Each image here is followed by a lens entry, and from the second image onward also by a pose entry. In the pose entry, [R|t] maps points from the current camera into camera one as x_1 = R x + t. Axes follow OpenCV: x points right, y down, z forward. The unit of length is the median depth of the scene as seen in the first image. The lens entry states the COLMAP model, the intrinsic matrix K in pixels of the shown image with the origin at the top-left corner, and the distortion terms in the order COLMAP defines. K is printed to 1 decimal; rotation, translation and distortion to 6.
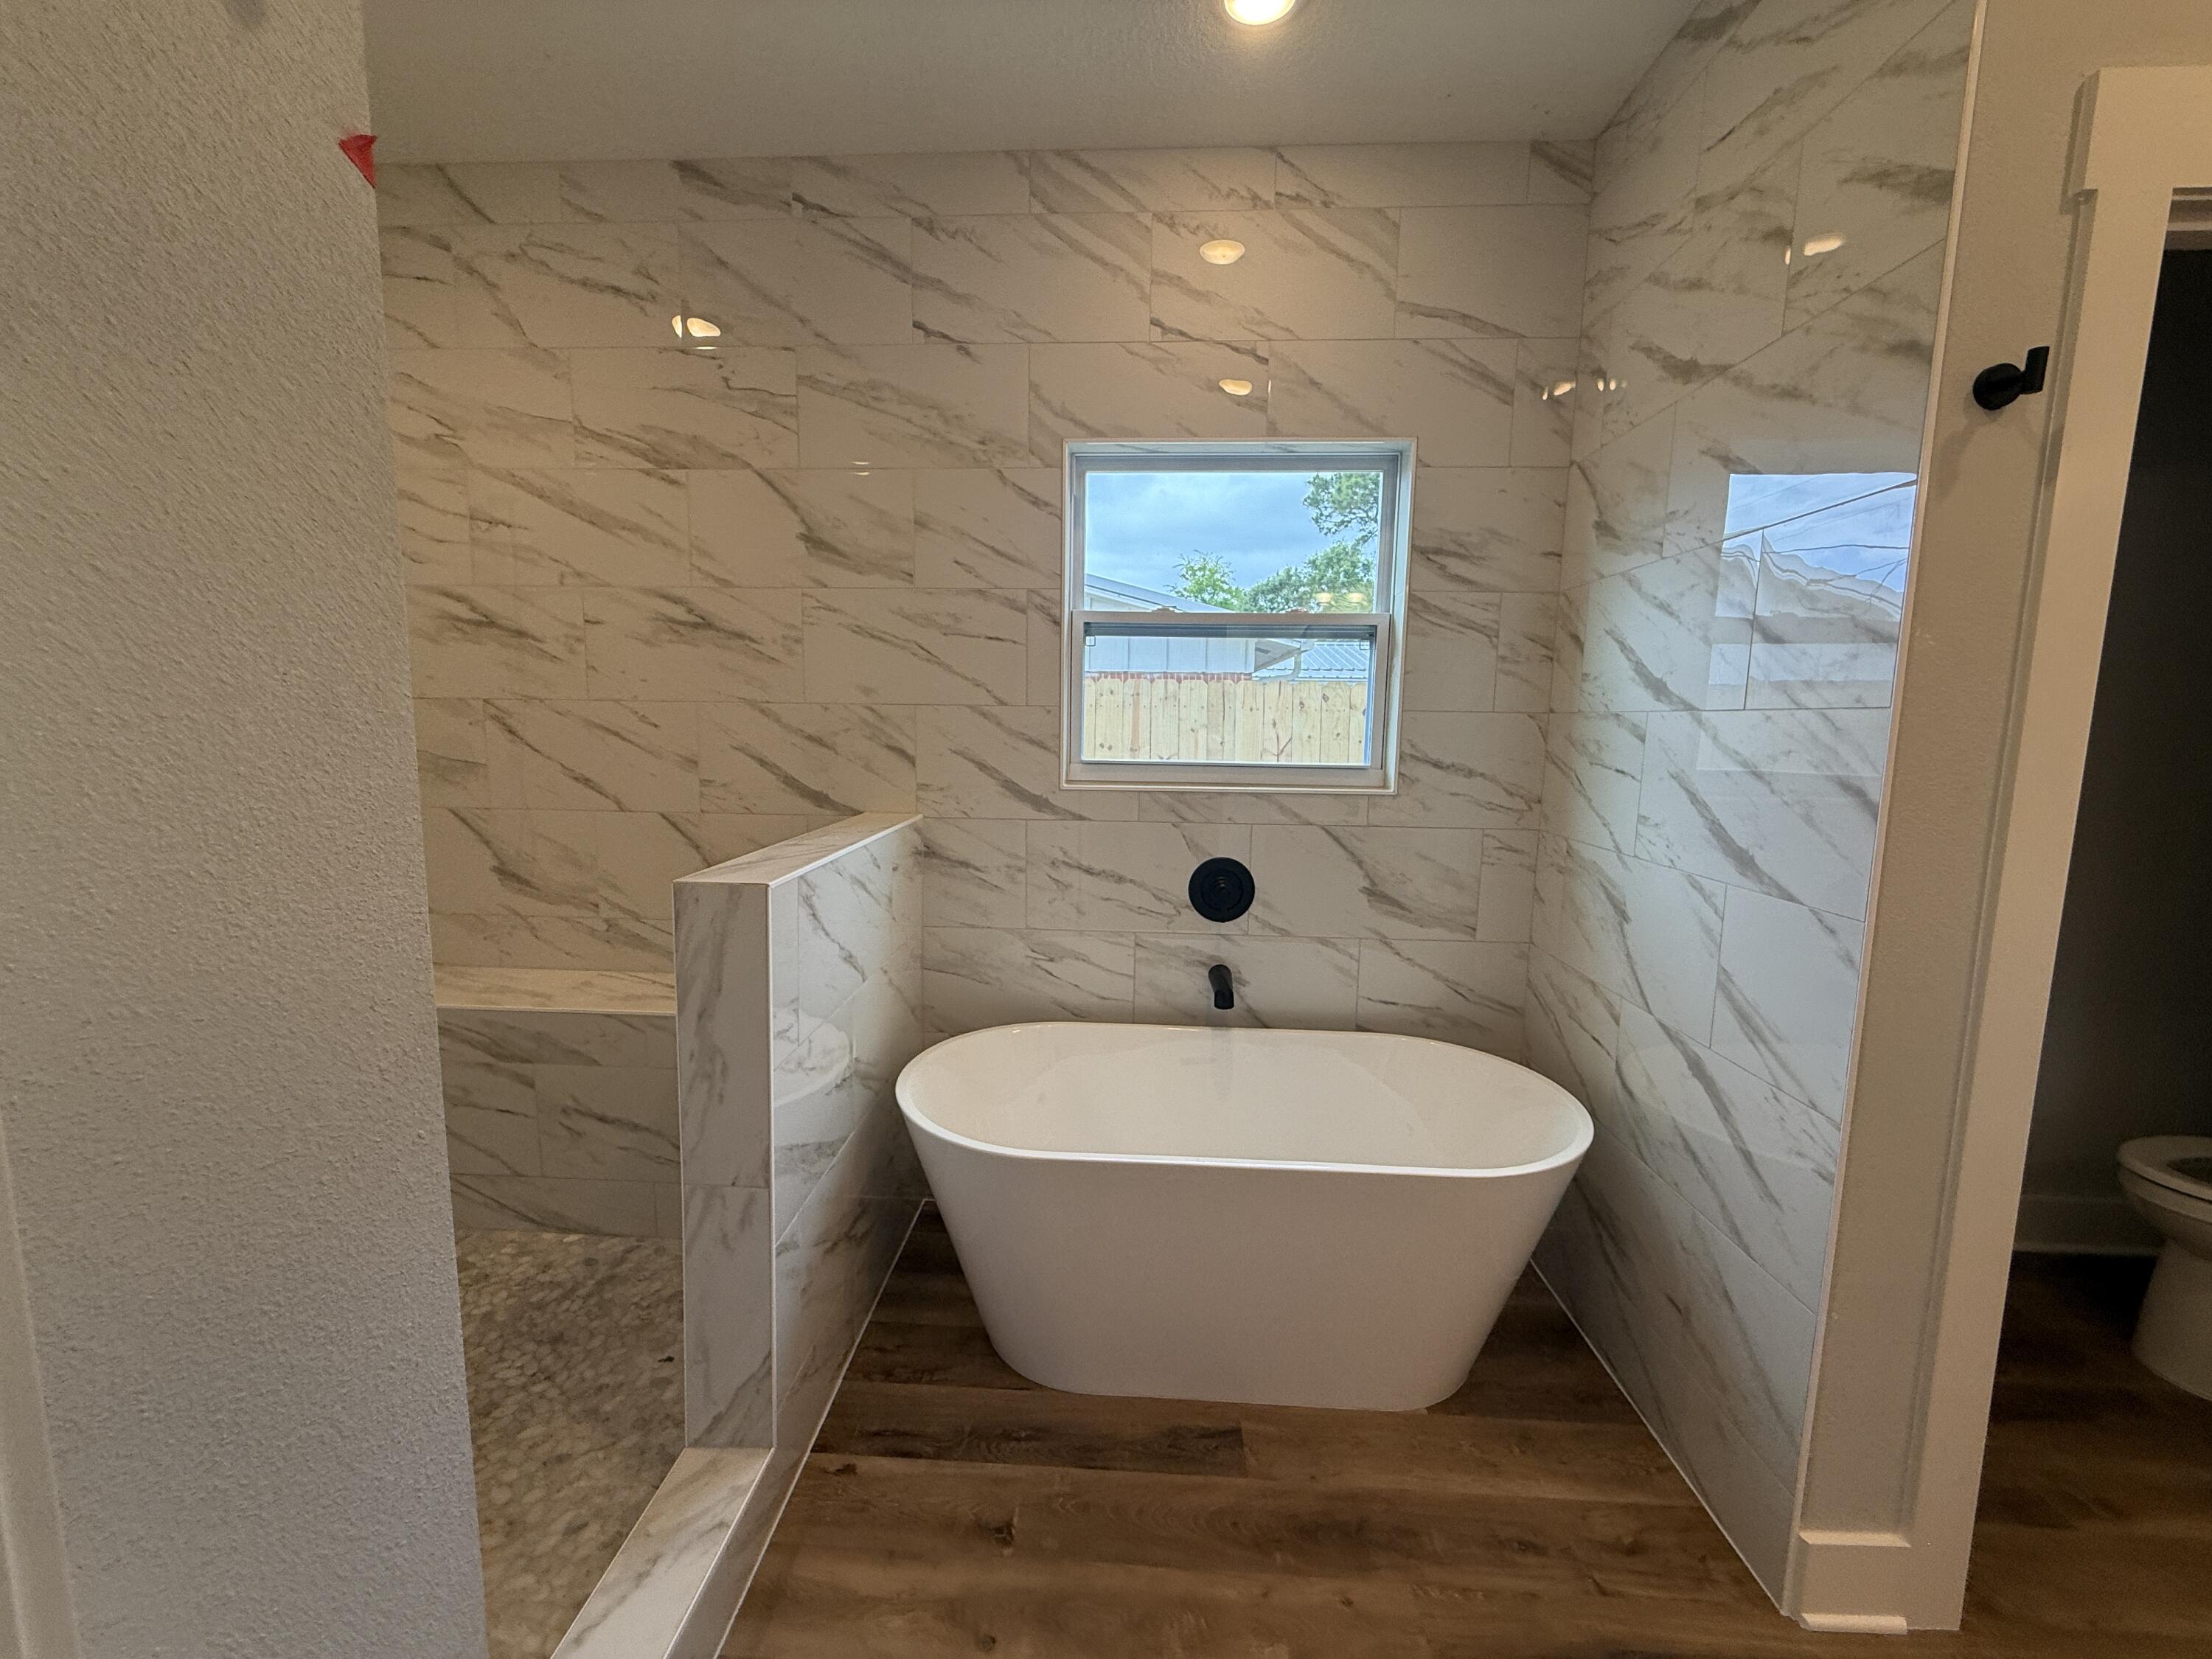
lens RADIAL K [[883.0, 0, 1098.8], [0, 883.0, 828.8], [0, 0, 1]] dist [-0.002061, -0.000051]
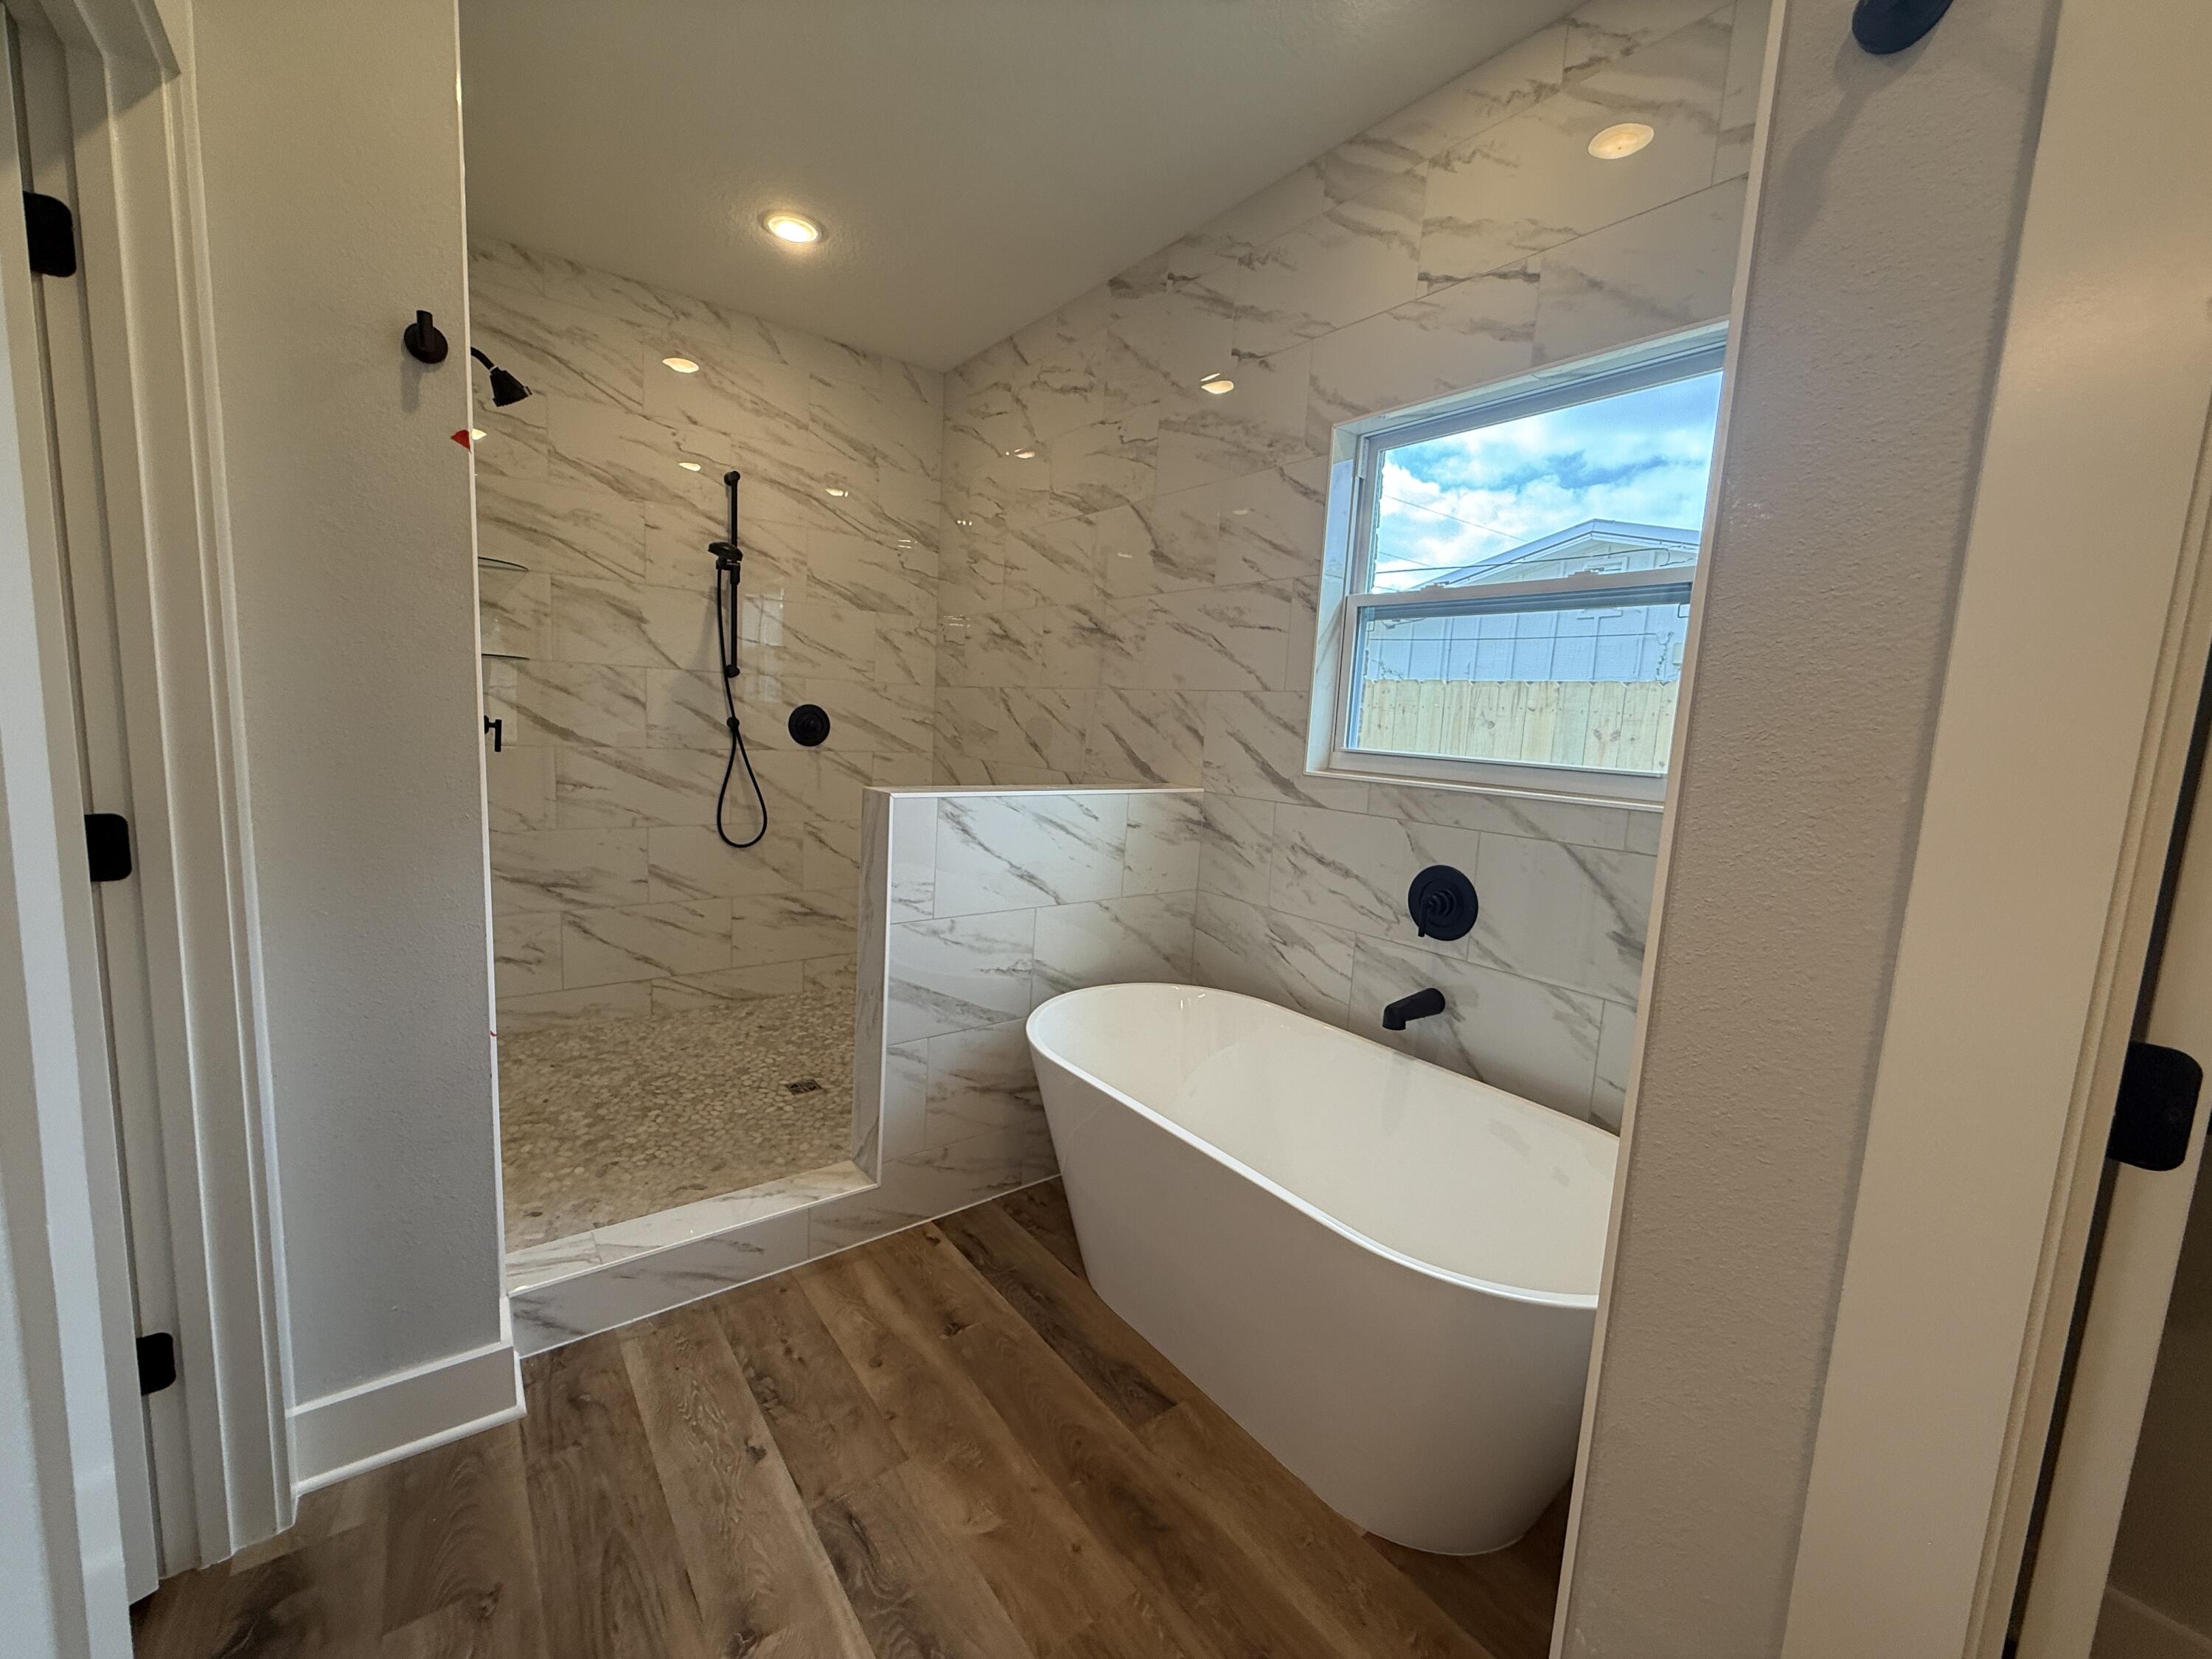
lens RADIAL K [[883.0, 0, 1098.8], [0, 883.0, 828.8], [0, 0, 1]] dist [-0.002061, -0.000051]
pose [[0.649457, 0.116906, -0.751358, 0.578895], [-0.136328, 0.990002, 0.036199, 0.012003], [0.748078, 0.078921, 0.658902, 0.173079]]
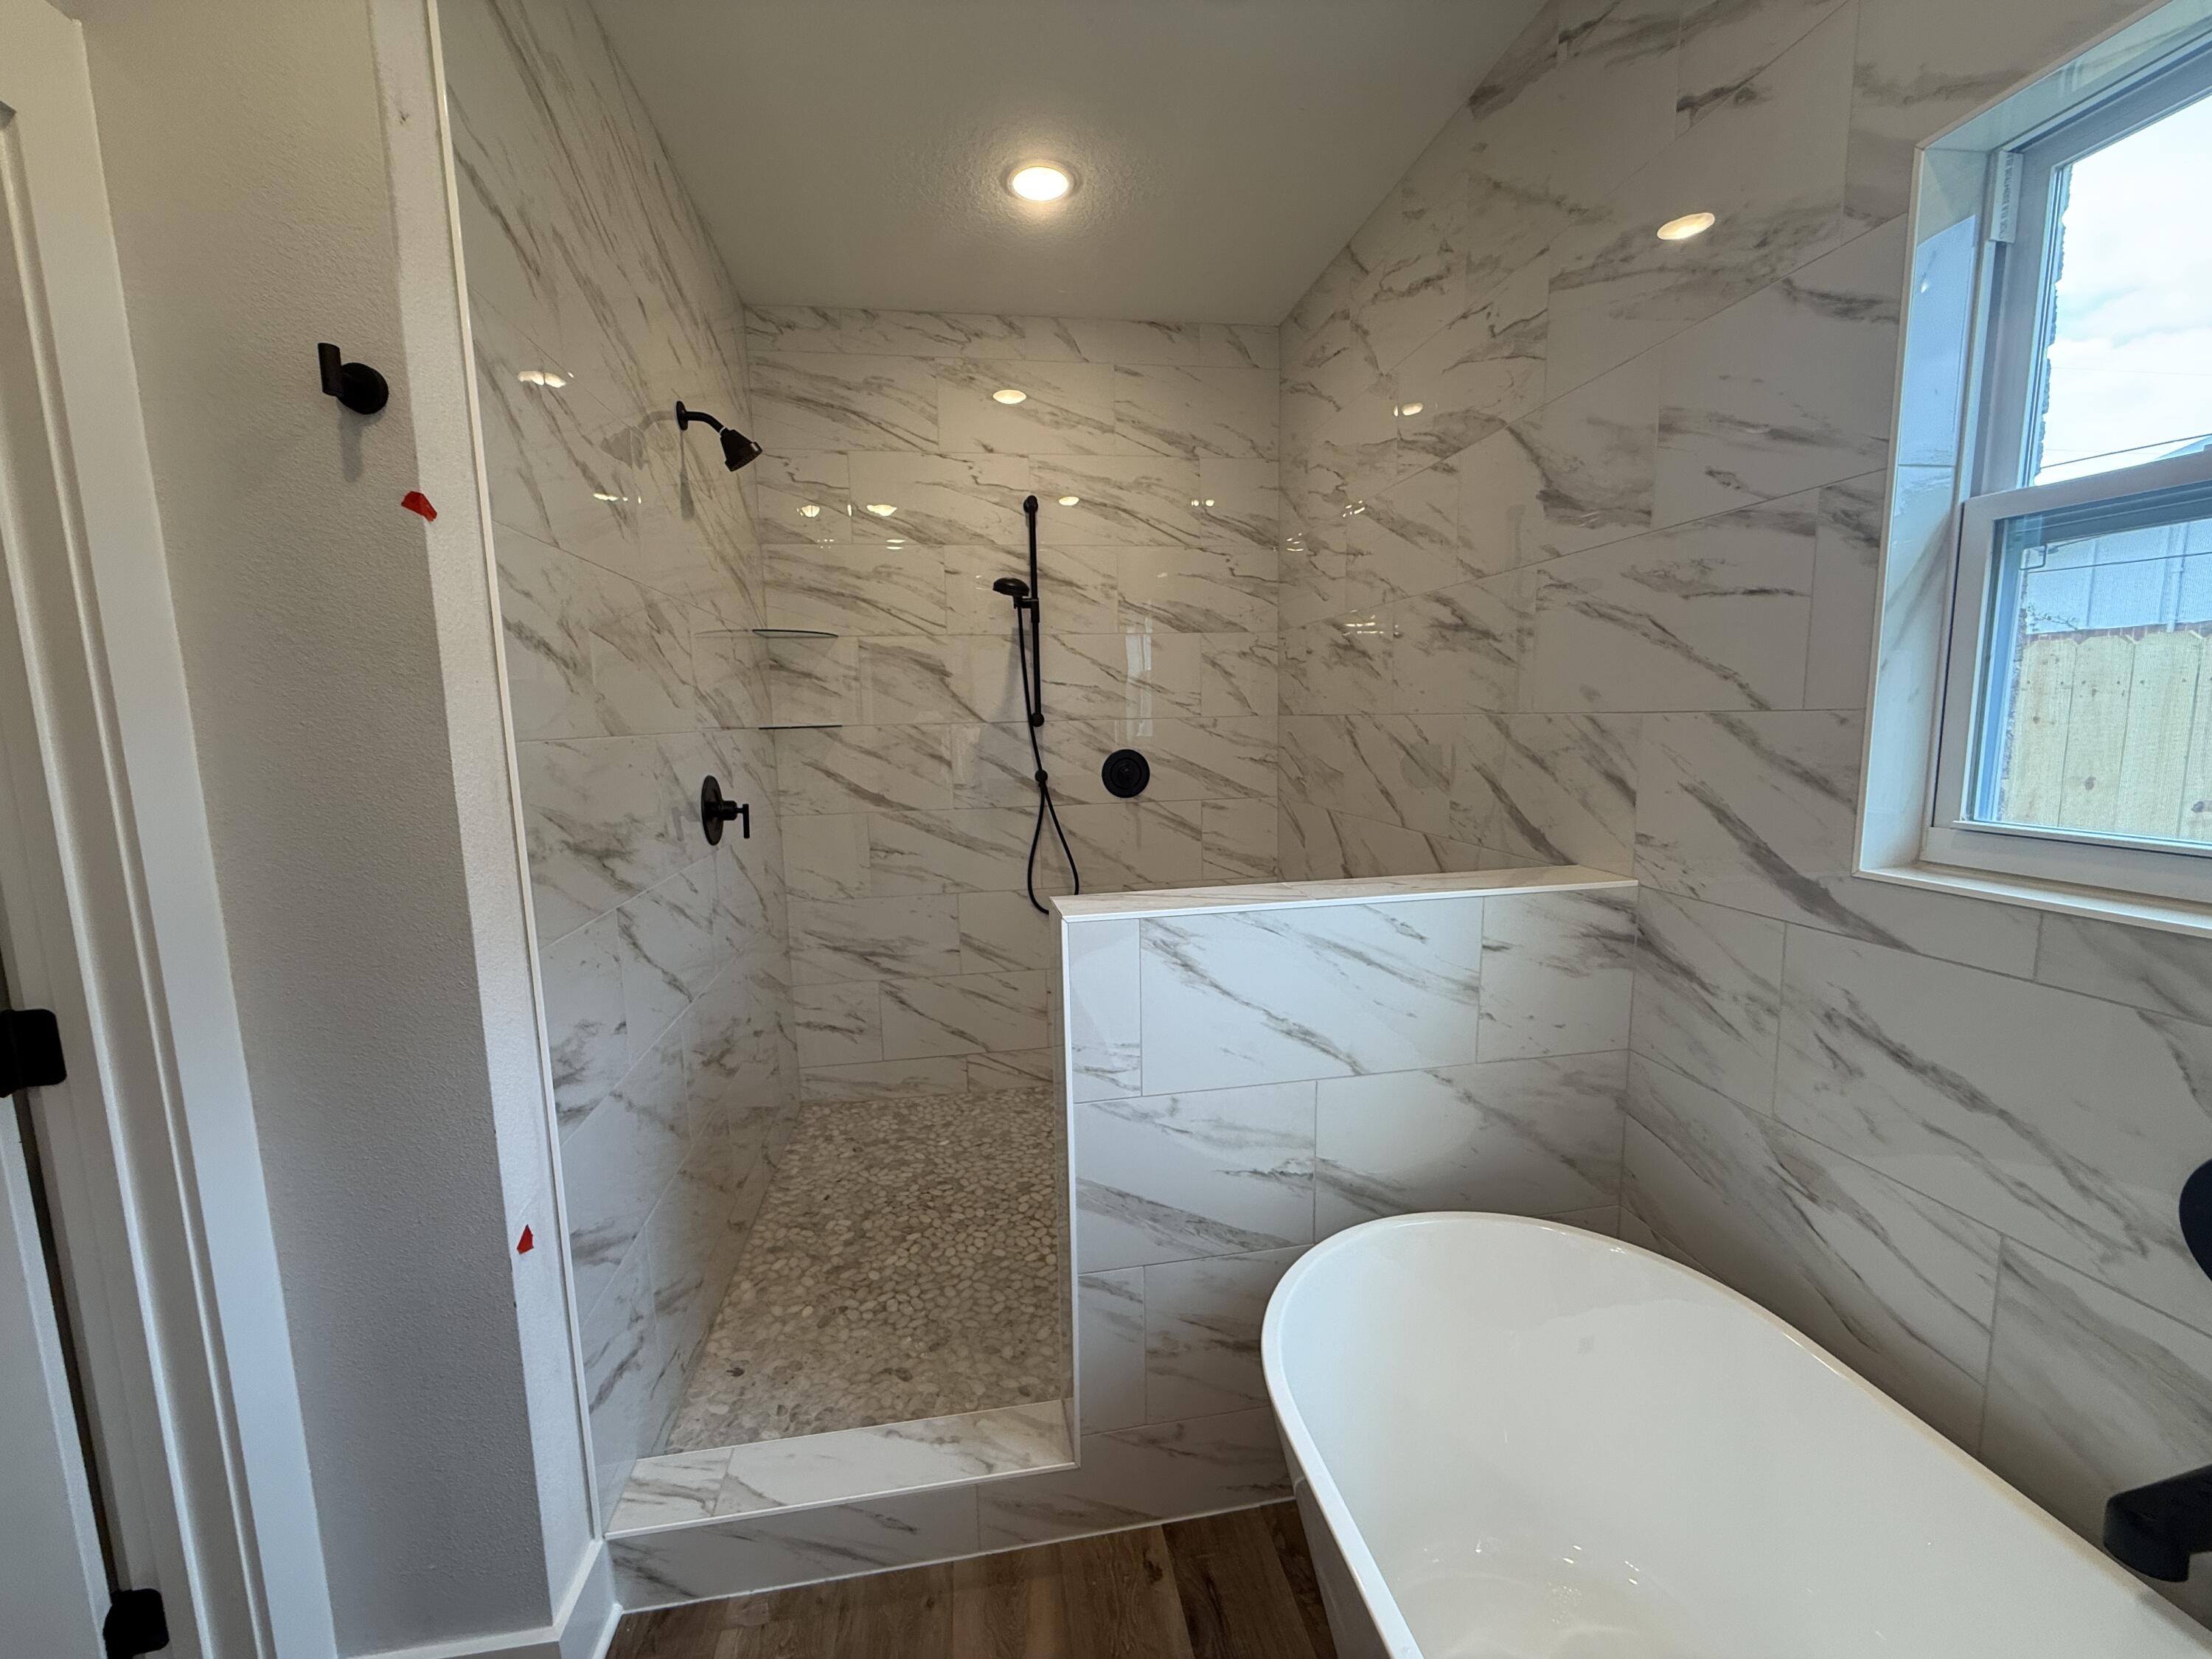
lens RADIAL K [[883.0, 0, 1098.8], [0, 883.0, 828.8], [0, 0, 1]] dist [-0.002061, -0.000051]
pose [[0.210156, 0.105868, -0.971919, 0.356063], [-0.095087, 0.991620, 0.087453, -0.075919], [0.973033, 0.074038, 0.218461, 0.484837]]
